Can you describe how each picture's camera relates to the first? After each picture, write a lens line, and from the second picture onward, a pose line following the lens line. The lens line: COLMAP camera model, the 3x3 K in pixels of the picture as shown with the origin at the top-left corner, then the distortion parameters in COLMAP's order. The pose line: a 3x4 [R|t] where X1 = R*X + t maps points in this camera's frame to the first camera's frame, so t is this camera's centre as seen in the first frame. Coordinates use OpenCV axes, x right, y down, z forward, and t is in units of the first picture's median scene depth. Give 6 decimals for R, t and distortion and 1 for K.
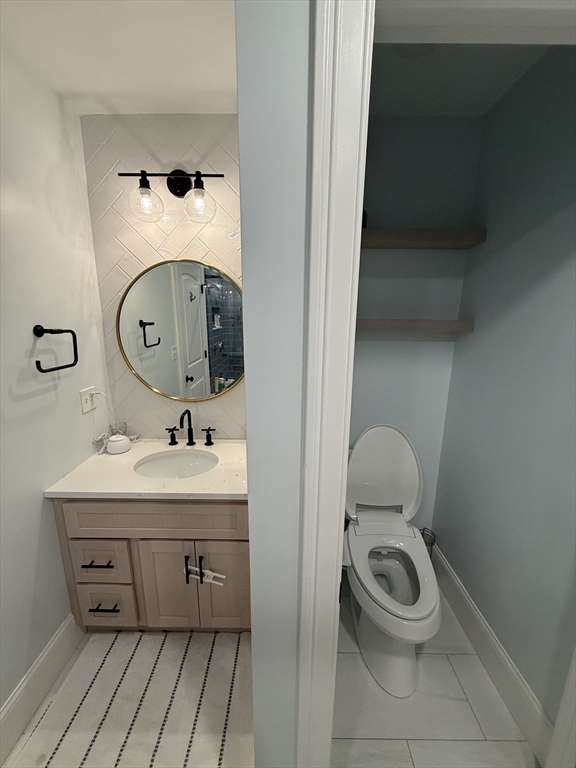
lens RADIAL K [[306.8, 0, 286.6], [0, 306.8, 382.6], [0, 0, 1]] dist [0.002462, 0.000206]
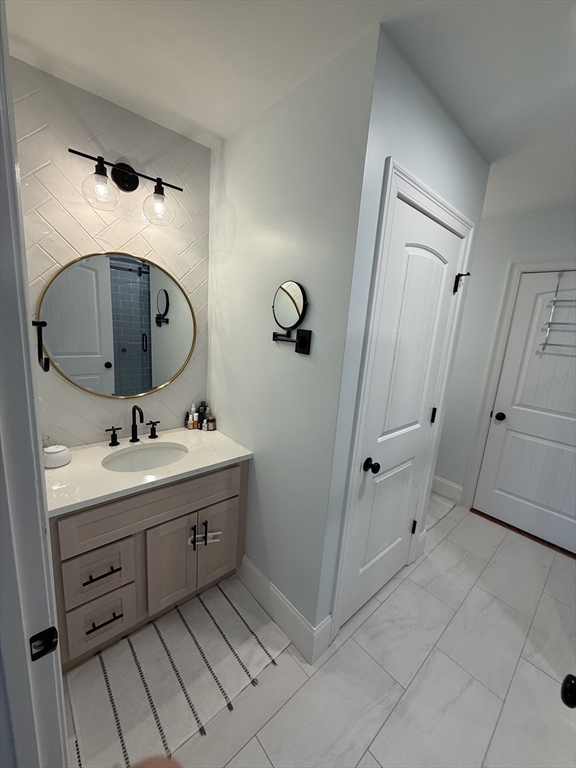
lens RADIAL K [[306.8, 0, 274.4], [0, 306.8, 385.1], [0, 0, 1]] dist [0.000536, 0.000083]
pose [[0.756176, -0.087025, 0.648555, -0.704936], [0.078713, 0.996017, 0.041875, 0.018157], [-0.649617, 0.019385, 0.760015, -0.057260]]
